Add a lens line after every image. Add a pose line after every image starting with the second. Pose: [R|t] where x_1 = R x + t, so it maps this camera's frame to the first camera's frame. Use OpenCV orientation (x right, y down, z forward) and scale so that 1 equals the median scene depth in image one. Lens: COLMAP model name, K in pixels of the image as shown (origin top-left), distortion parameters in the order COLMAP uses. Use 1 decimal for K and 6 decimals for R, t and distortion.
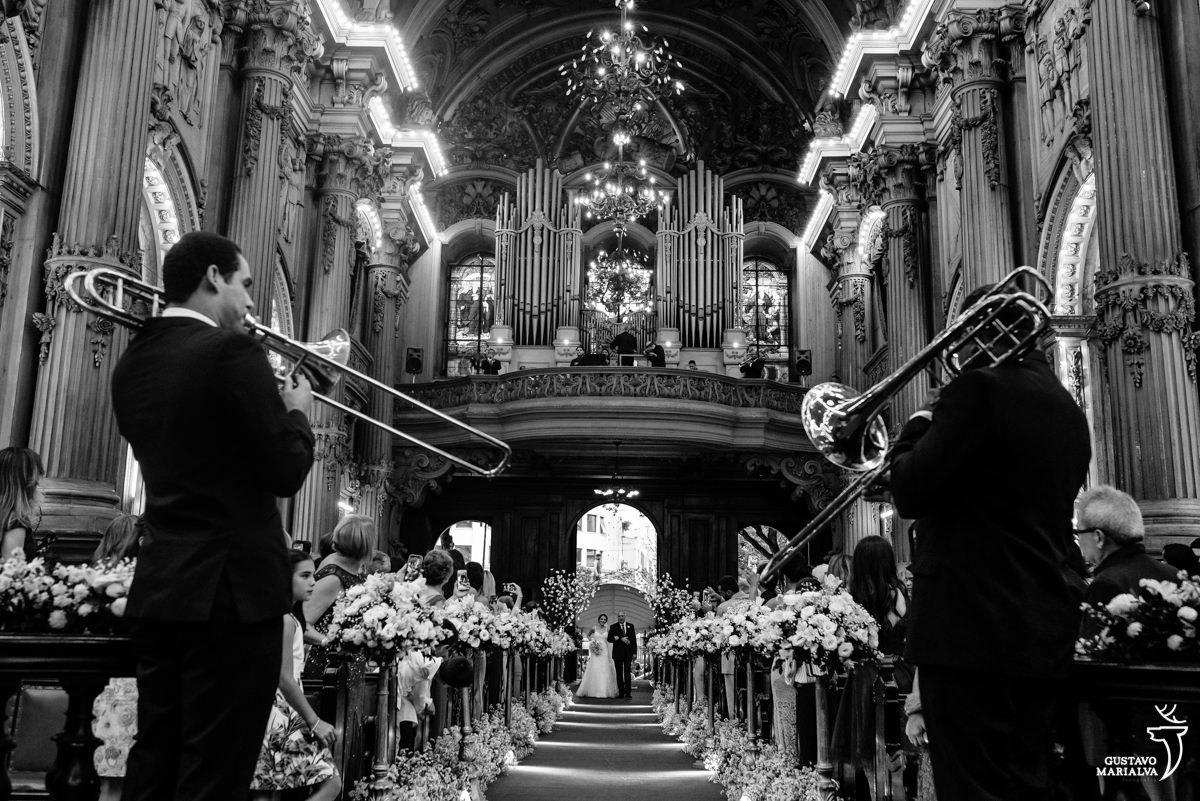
lens RADIAL K [[1159.1, 0, 600.3], [0, 1159.1, 398.1], [0, 0, 1]] dist [0.006461, 0.000000]
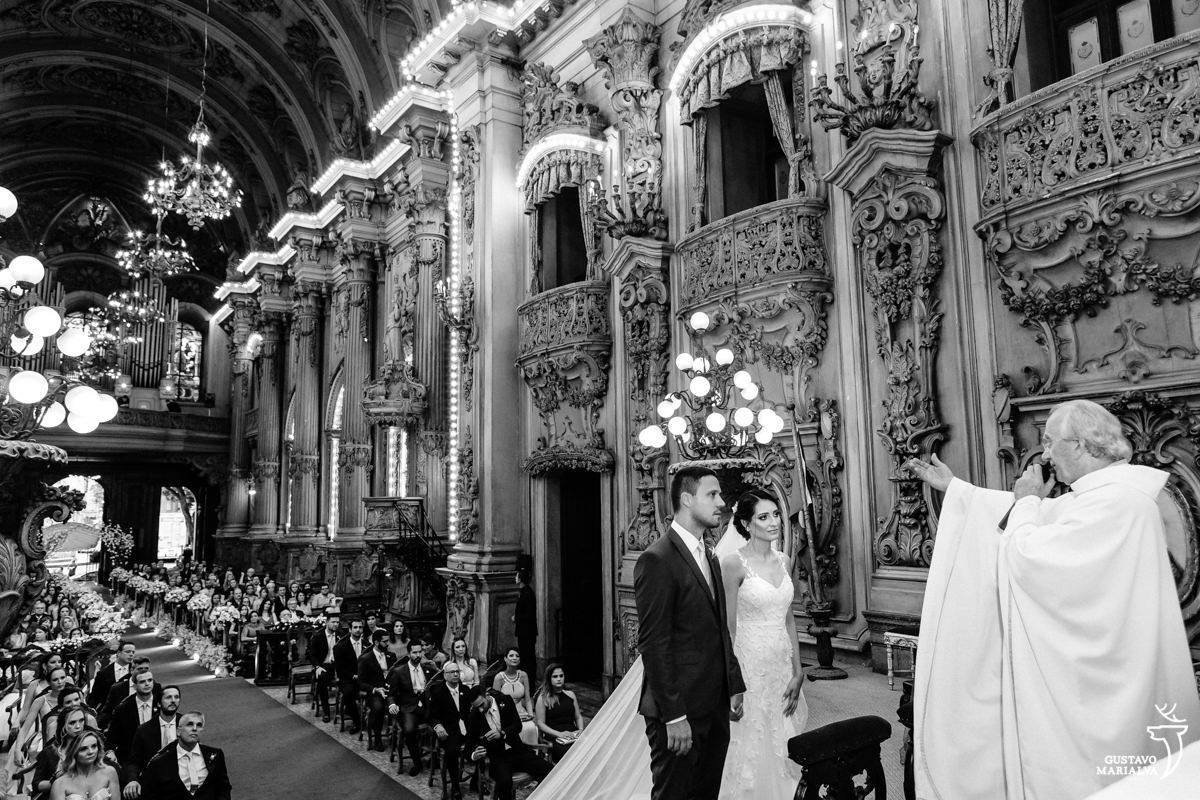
lens RADIAL K [[819.4, 0, 602.6], [0, 819.4, 400.9], [0, 0, 1]] dist [-0.007239, -0.002456]
pose [[0.801985, 0.051037, 0.595160, -0.087307], [-0.095229, 0.994525, 0.043037, -0.139718], [-0.589705, -0.091191, 0.802454, -0.356721]]
